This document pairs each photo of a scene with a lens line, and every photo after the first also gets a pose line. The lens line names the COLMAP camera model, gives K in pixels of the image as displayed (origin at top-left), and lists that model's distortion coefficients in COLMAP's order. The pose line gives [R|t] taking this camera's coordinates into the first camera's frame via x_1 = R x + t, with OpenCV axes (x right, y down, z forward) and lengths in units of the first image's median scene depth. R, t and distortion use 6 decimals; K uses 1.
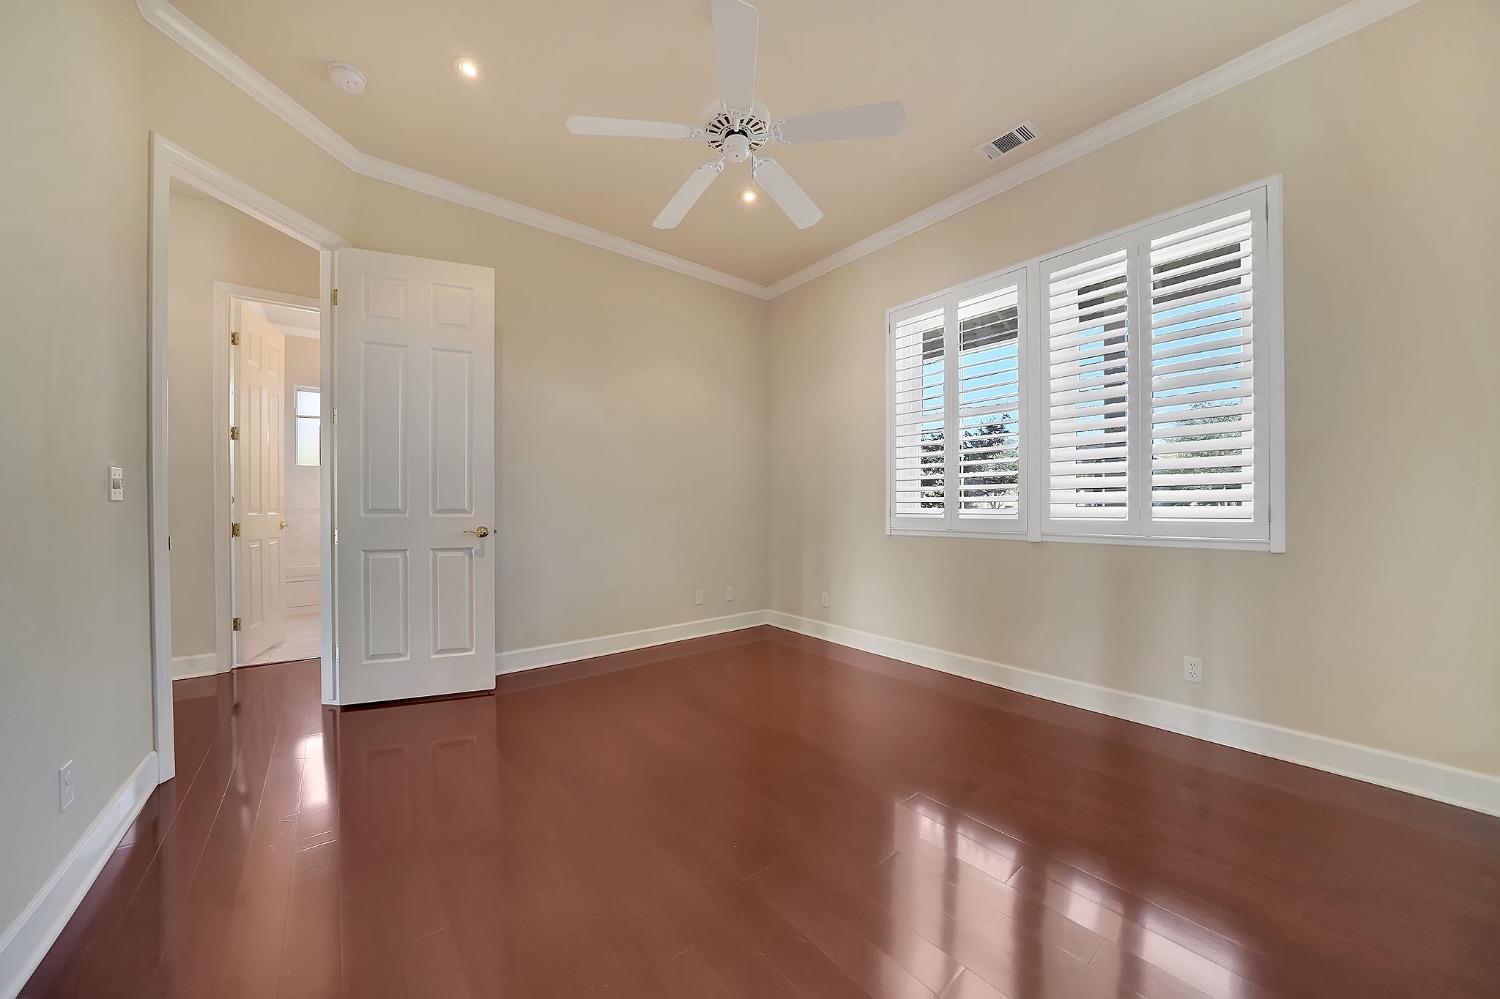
lens RADIAL K [[532.2, 0, 753.1], [0, 532.2, 506.0], [0, 0, 1]] dist [-0.018656, 0.002102]
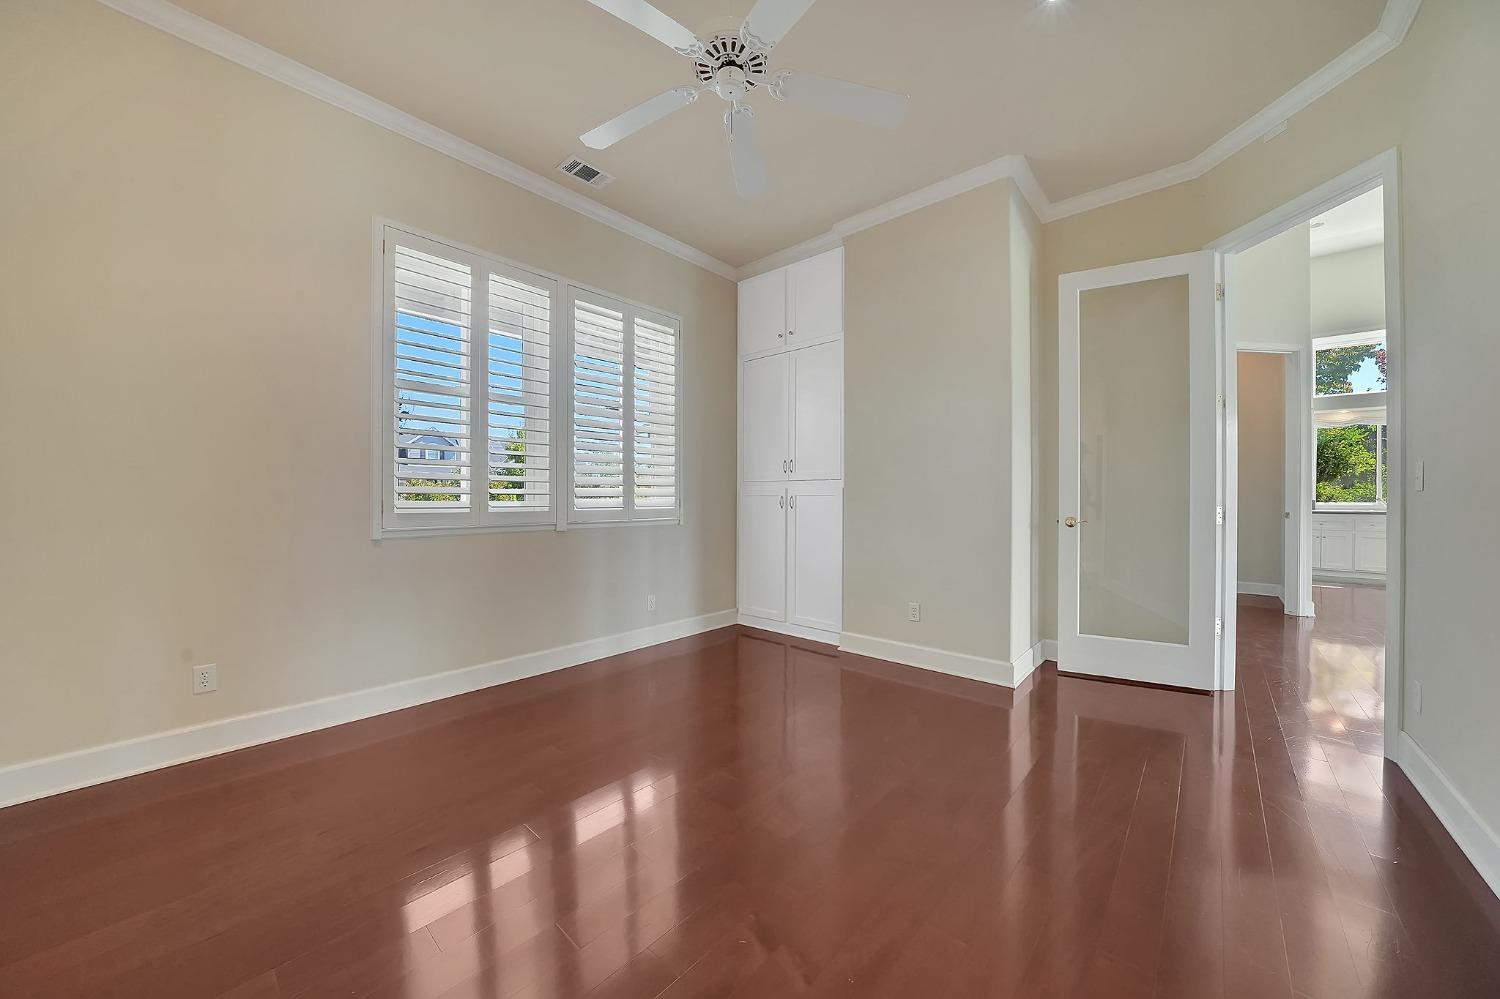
lens RADIAL K [[532.2, 0, 749.4], [0, 532.2, 494.4], [0, 0, 1]] dist [-0.018656, 0.002102]
pose [[-0.174071, 0.007950, 0.984701, -0.645347], [-0.000312, 0.999967, -0.008129, 0.000955], [-0.984733, -0.001723, -0.174063, 0.809479]]
